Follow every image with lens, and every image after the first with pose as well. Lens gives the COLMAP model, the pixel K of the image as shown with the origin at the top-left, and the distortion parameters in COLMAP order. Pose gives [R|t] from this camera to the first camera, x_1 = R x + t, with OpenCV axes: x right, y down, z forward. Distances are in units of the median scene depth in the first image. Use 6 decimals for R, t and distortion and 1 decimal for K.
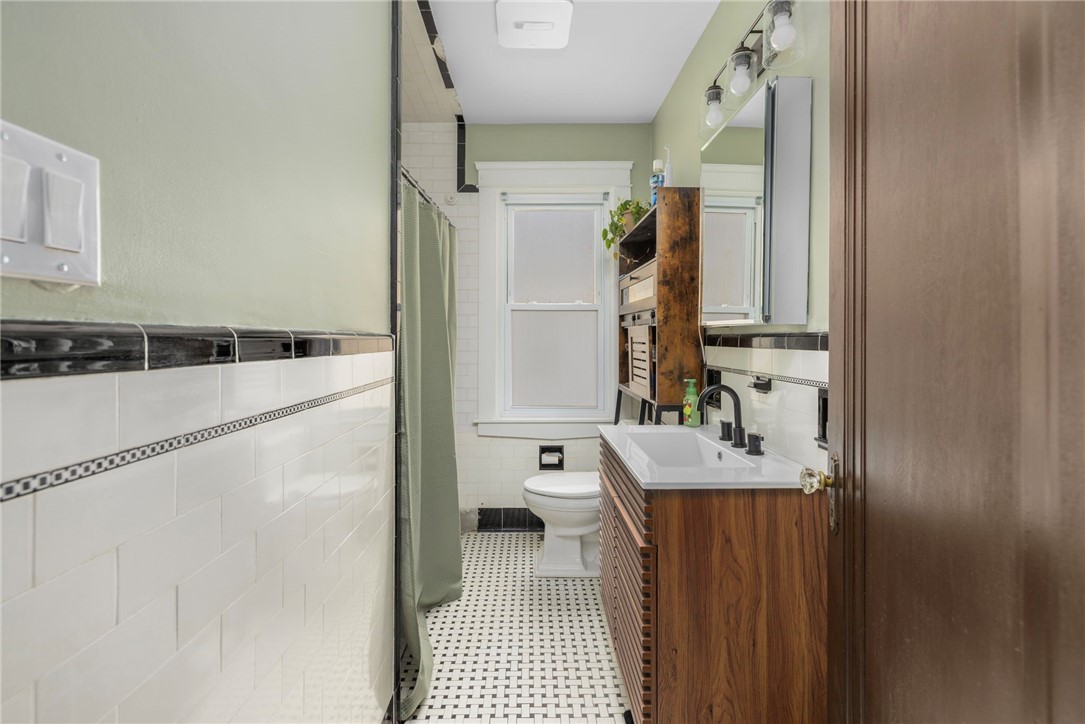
lens RADIAL K [[479.3, 0, 539.5], [0, 479.3, 338.4], [0, 0, 1]] dist [0.000941, 0.000299]
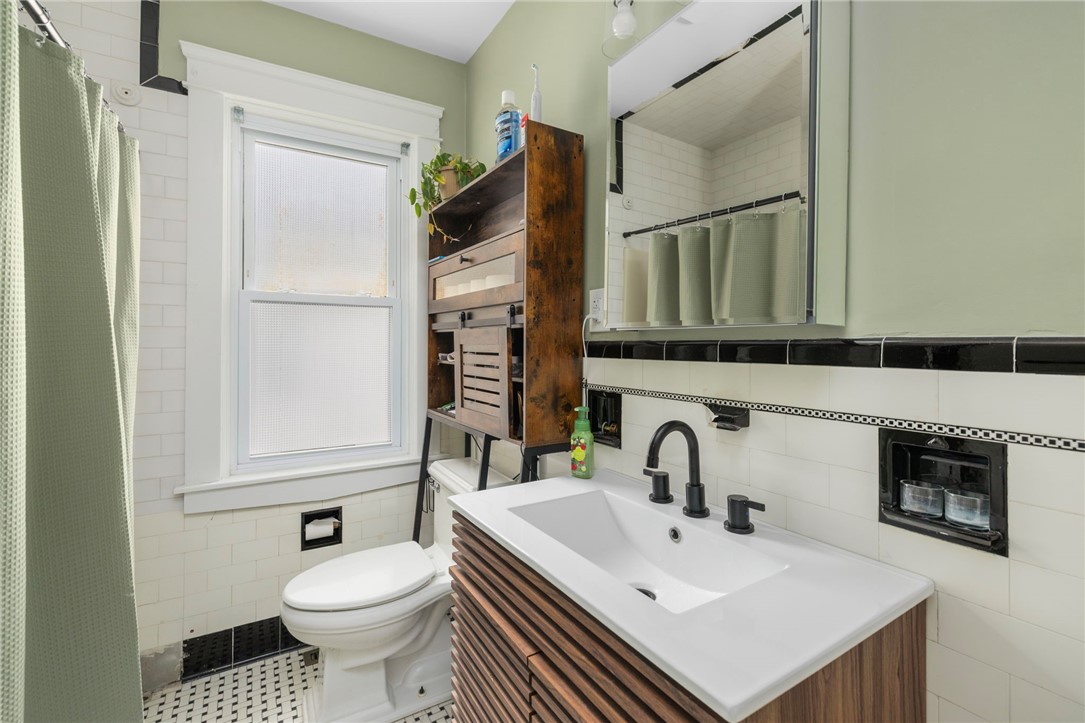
lens RADIAL K [[479.3, 0, 540.0], [0, 479.3, 343.0], [0, 0, 1]] dist [0.000941, 0.000299]
pose [[0.864294, 0.004516, 0.502966, -0.059048], [-0.002006, 0.999983, -0.005530, -0.001318], [-0.502983, 0.003770, 0.864288, 0.342195]]
